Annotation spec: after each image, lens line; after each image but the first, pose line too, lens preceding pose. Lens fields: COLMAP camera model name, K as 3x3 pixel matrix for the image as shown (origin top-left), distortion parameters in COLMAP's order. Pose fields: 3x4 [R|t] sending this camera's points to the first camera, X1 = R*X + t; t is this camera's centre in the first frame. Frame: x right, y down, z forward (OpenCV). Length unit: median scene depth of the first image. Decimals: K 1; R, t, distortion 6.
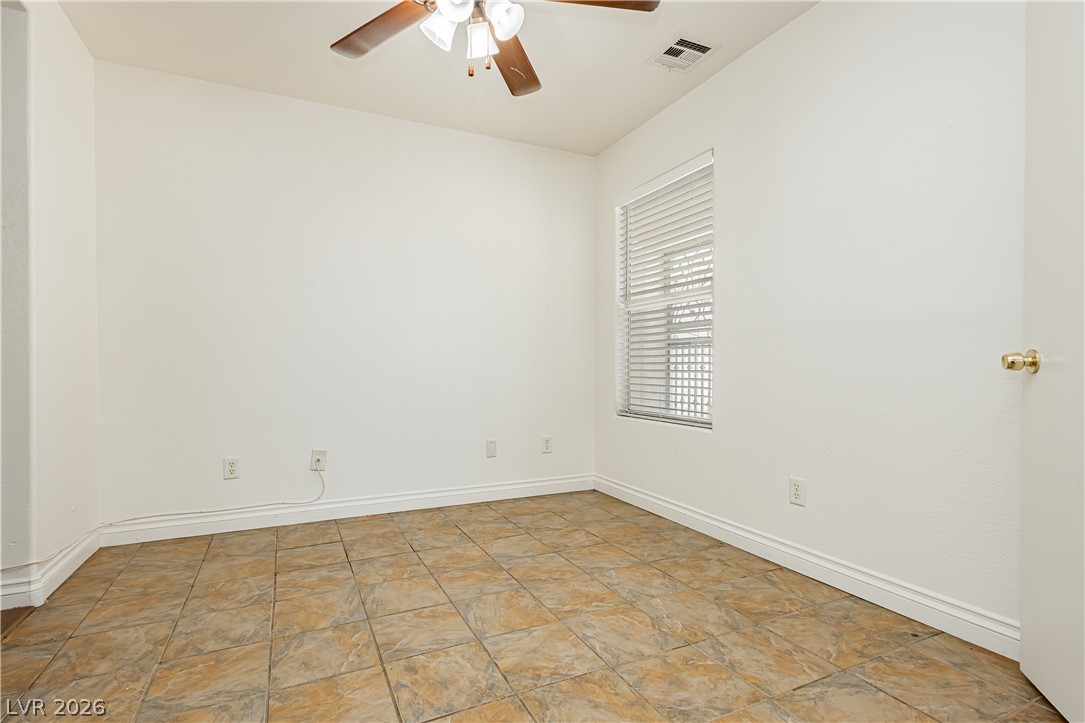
lens RADIAL K [[503.0, 0, 536.2], [0, 503.0, 353.2], [0, 0, 1]] dist [0.007054, -0.002685]
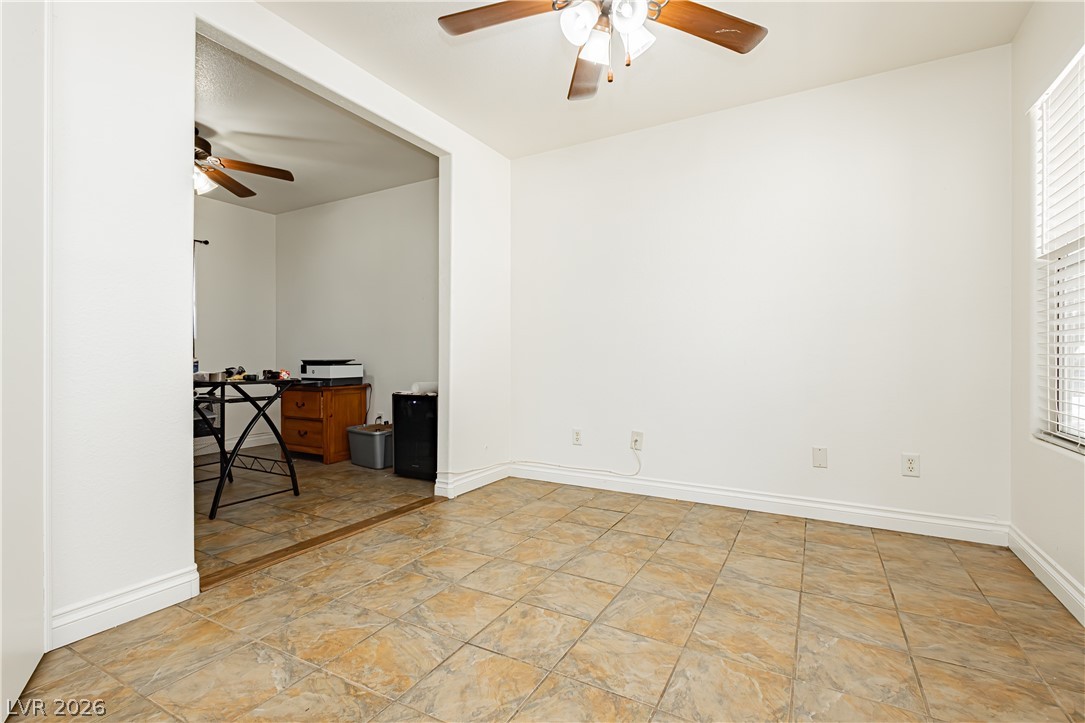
lens RADIAL K [[503.0, 0, 555.4], [0, 503.0, 356.1], [0, 0, 1]] dist [0.007054, -0.002685]
pose [[0.591619, -0.001962, -0.806215, 0.472414], [0.018835, 0.999758, 0.011389, 0.008248], [0.805998, -0.021923, 0.591513, 0.238552]]
